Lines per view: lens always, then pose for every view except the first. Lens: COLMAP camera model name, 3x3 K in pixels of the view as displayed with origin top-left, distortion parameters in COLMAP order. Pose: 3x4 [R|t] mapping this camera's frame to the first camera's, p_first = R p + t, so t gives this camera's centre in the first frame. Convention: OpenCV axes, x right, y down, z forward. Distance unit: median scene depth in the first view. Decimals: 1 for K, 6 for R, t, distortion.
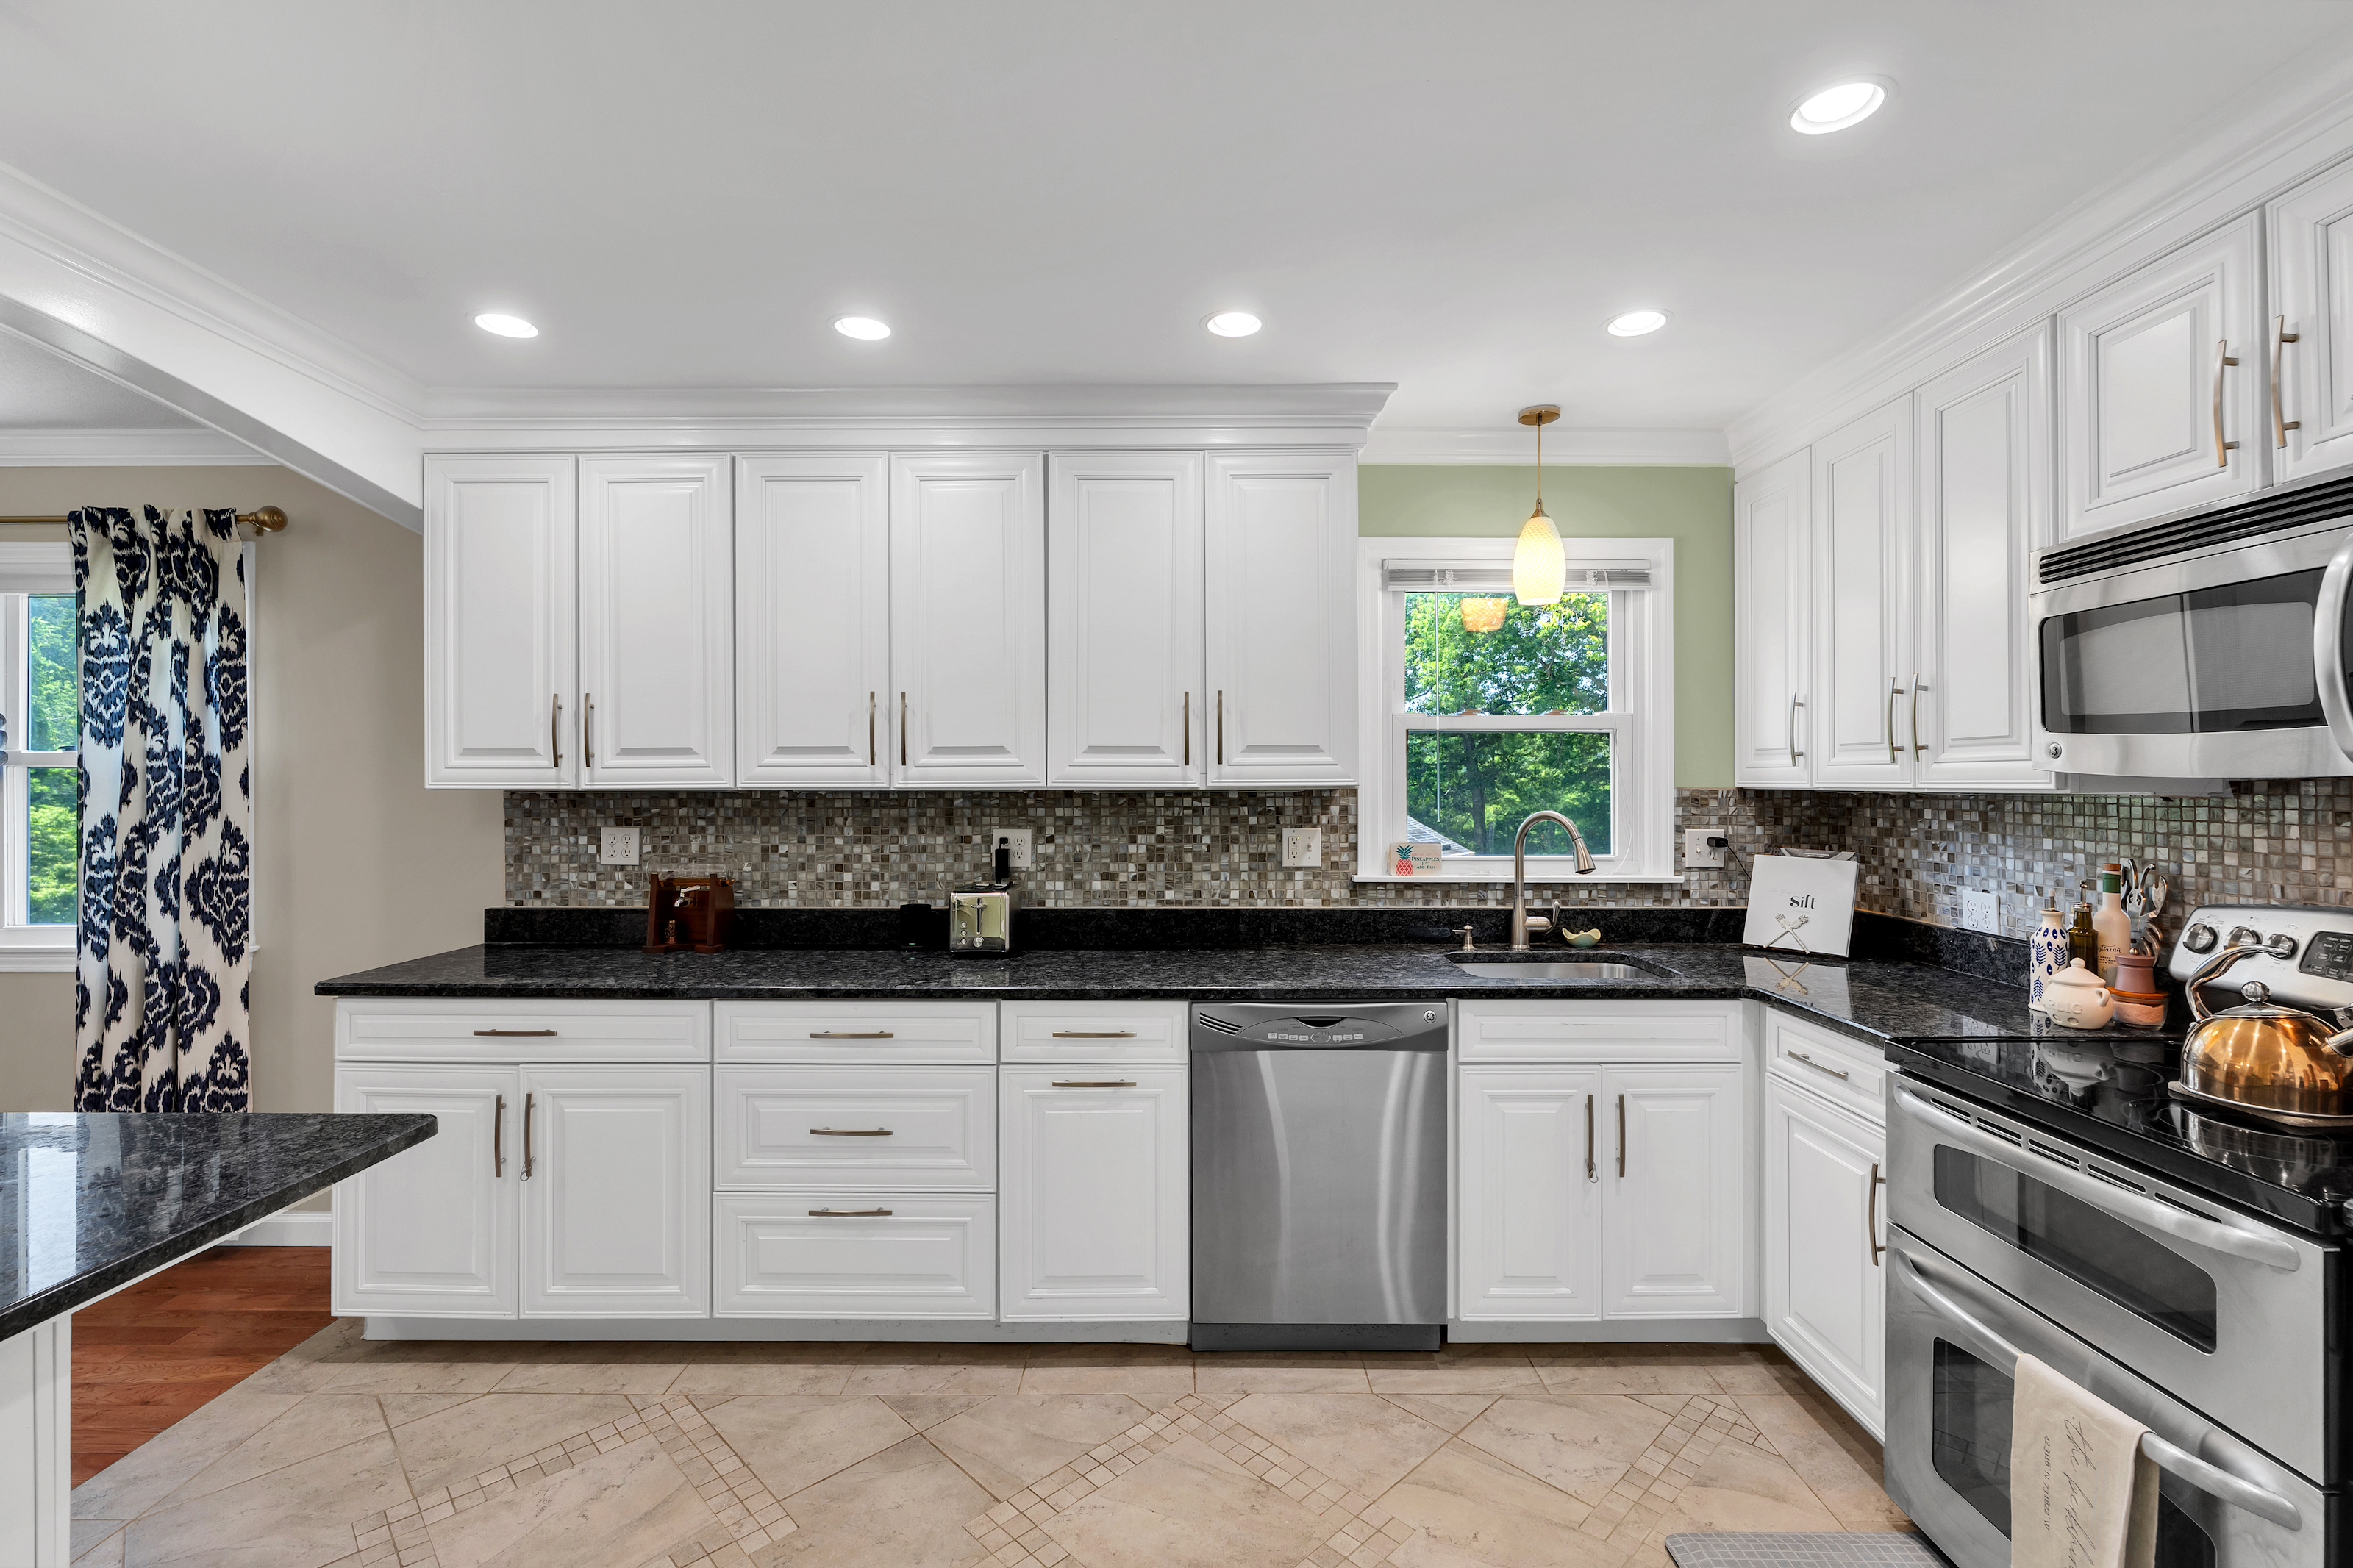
lens RADIAL K [[1044.5, 0, 1172.5], [0, 1044.5, 784.8], [0, 0, 1]] dist [-0.005292, -0.000012]
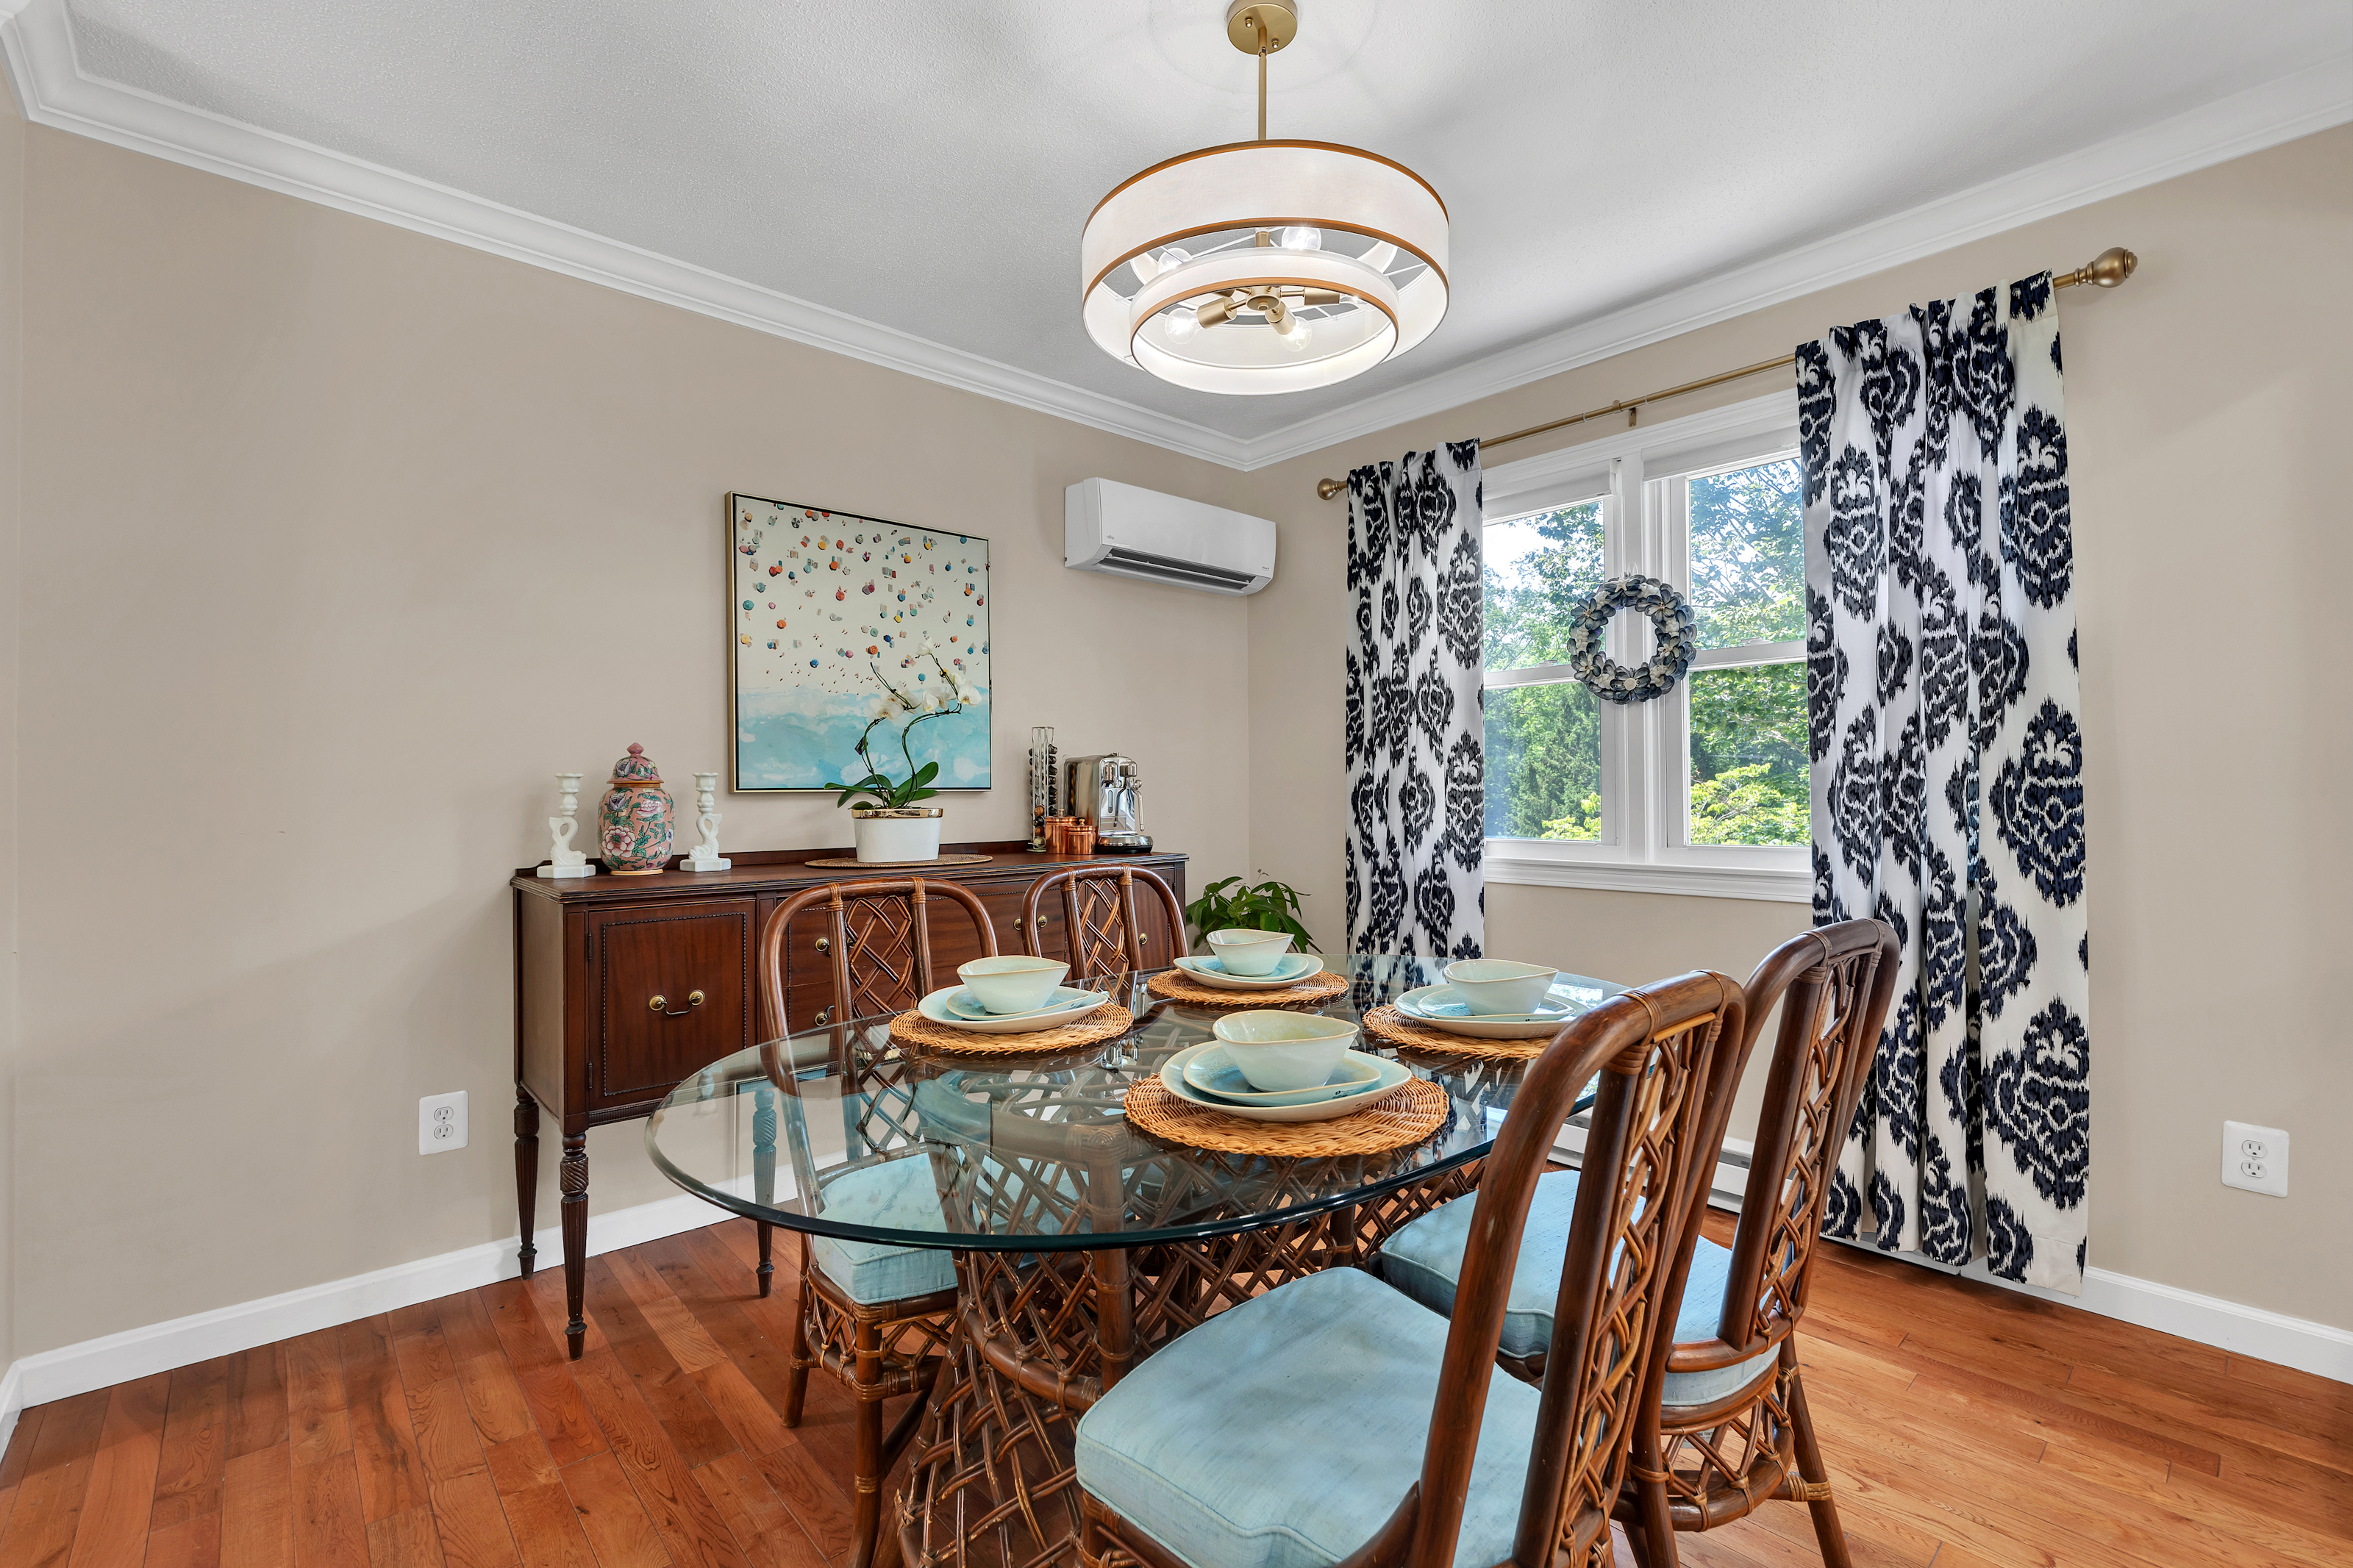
lens RADIAL K [[1044.5, 0, 1172.5], [0, 1044.5, 784.8], [0, 0, 1]] dist [-0.005292, -0.000012]
pose [[0.666073, -0.008751, -0.745835, -0.779771], [0.005489, 0.999962, -0.006830, 0.092065], [0.745866, 0.000456, 0.666096, 0.070897]]
